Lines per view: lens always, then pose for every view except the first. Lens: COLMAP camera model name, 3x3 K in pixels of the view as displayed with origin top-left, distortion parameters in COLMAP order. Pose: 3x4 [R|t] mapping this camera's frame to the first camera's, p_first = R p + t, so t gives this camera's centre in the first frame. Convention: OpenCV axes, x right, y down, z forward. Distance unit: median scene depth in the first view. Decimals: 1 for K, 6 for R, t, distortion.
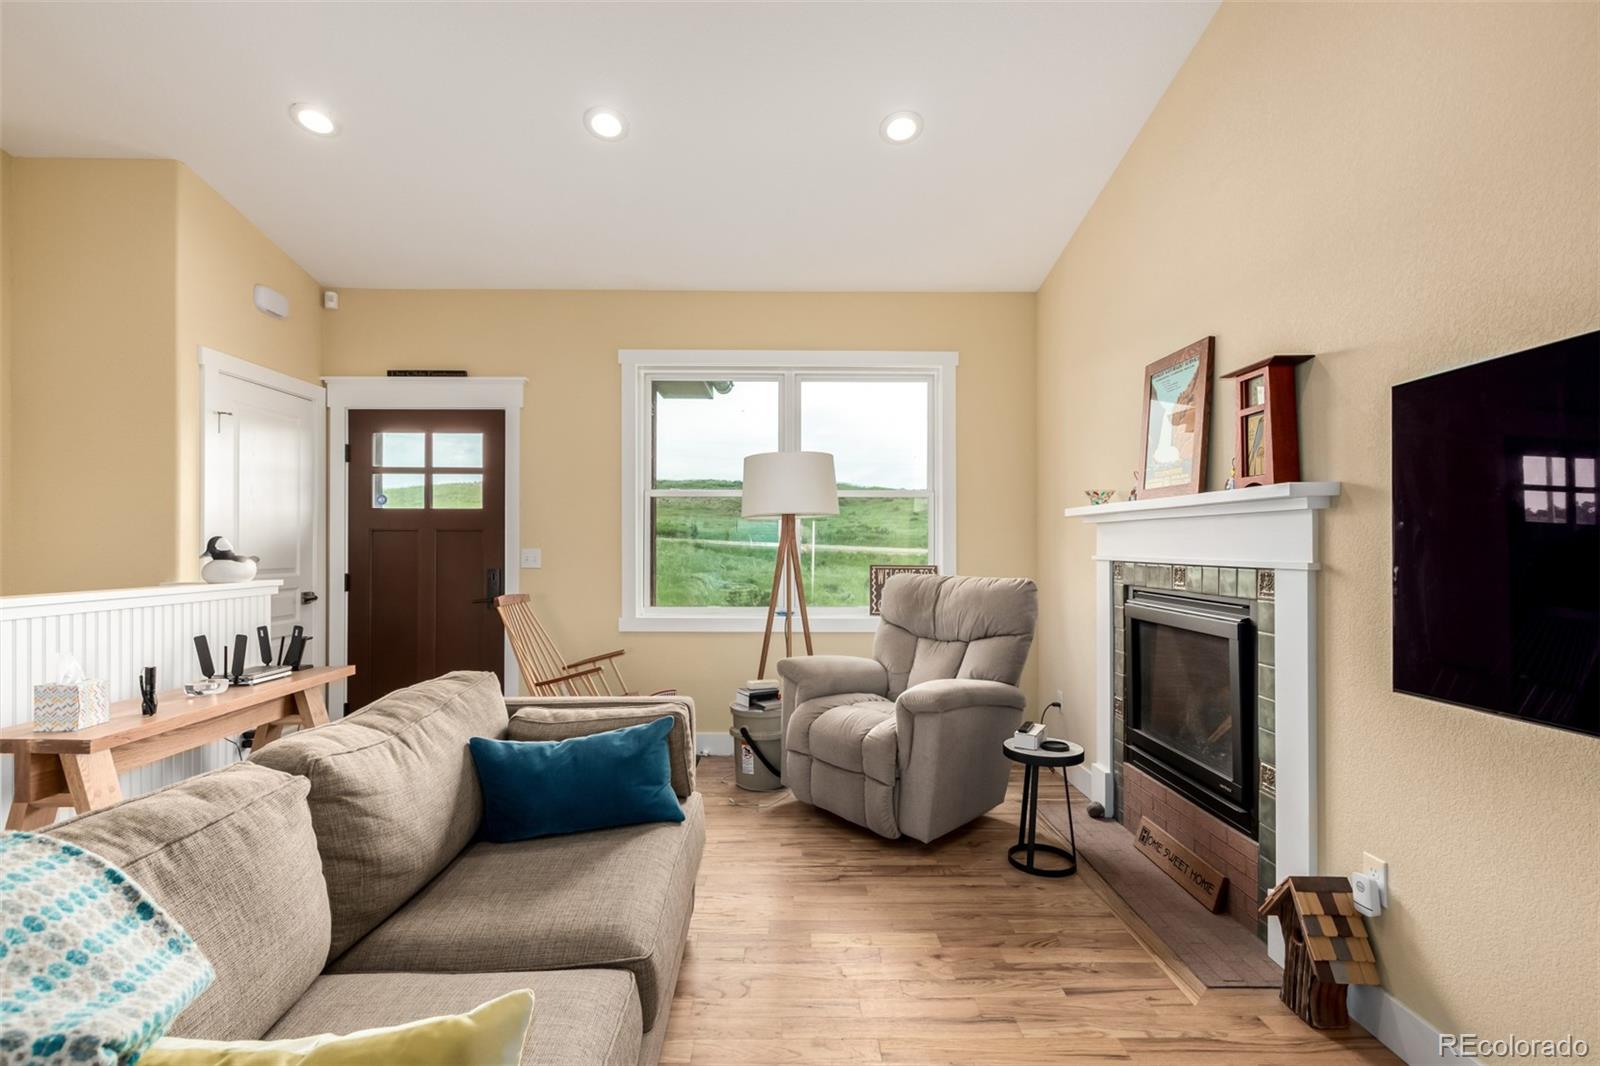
lens RADIAL K [[735.1, 0, 795.3], [0, 735.1, 536.3], [0, 0, 1]] dist [0.000872, -0.000232]
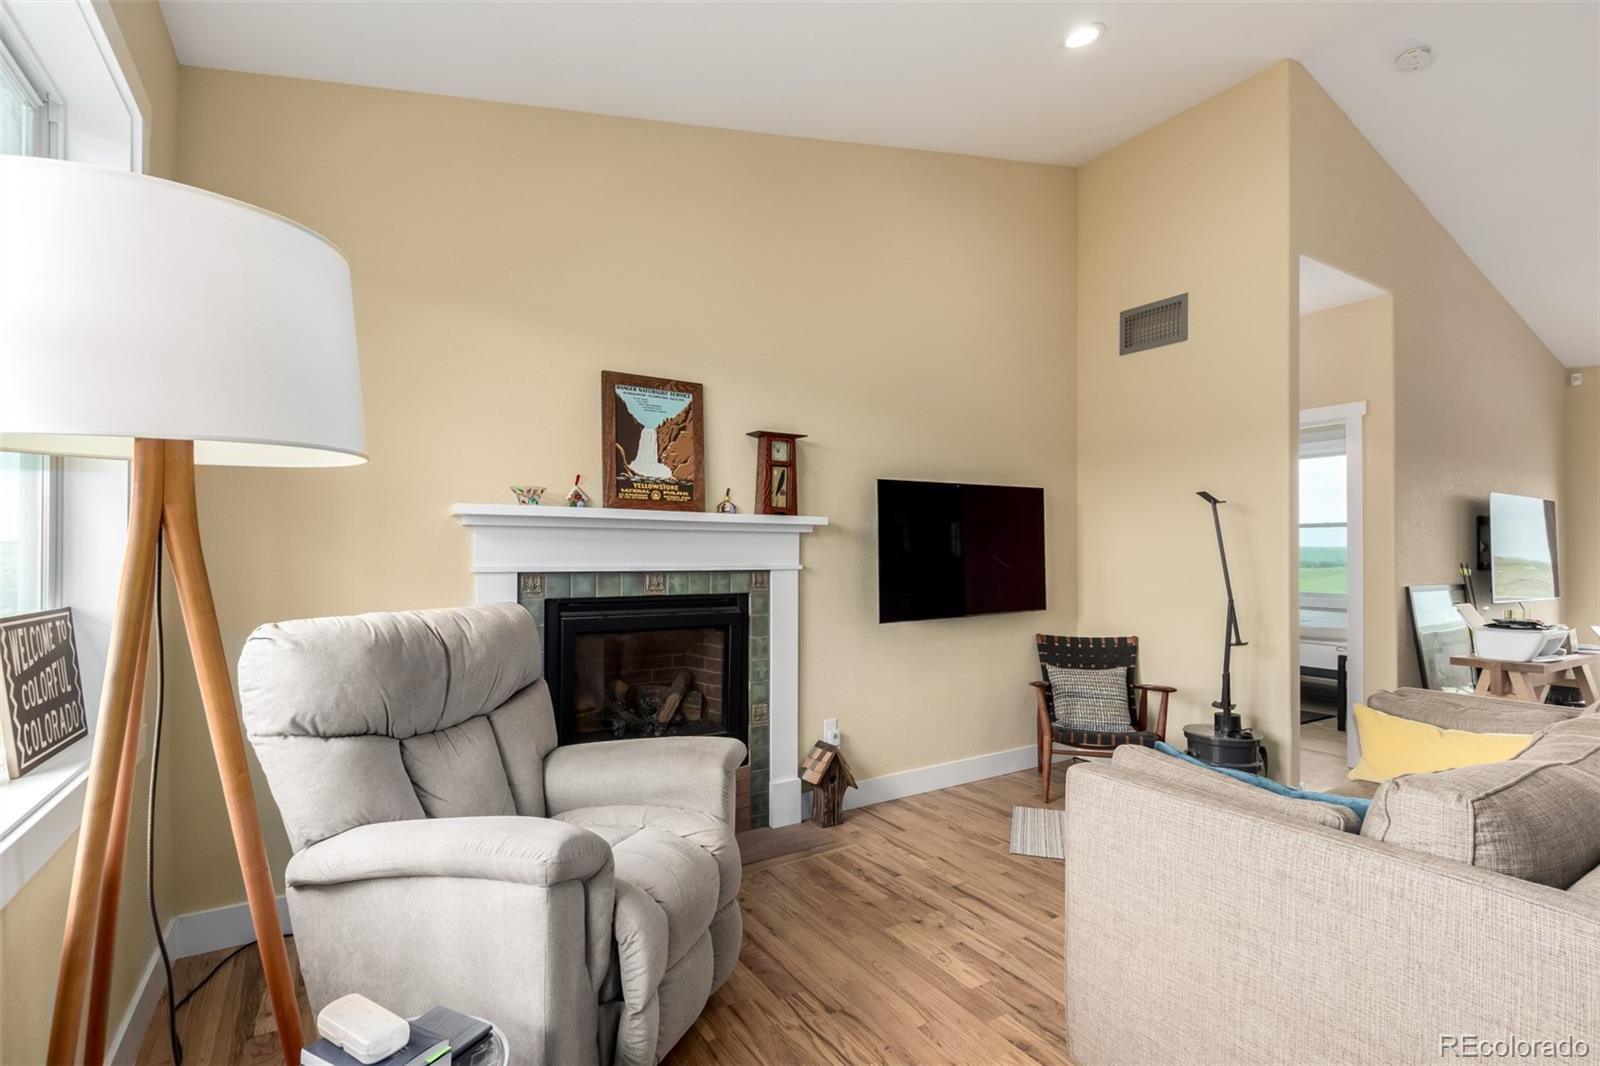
lens RADIAL K [[748.0, 0, 806.9], [0, 748.0, 542.1], [0, 0, 1]] dist [0.000205, -0.000090]
pose [[-0.531102, 0.012995, 0.847208, -0.721399], [-0.012524, 0.999653, -0.023184, 0.021847], [-0.847215, -0.022923, -0.530755, 1.839627]]
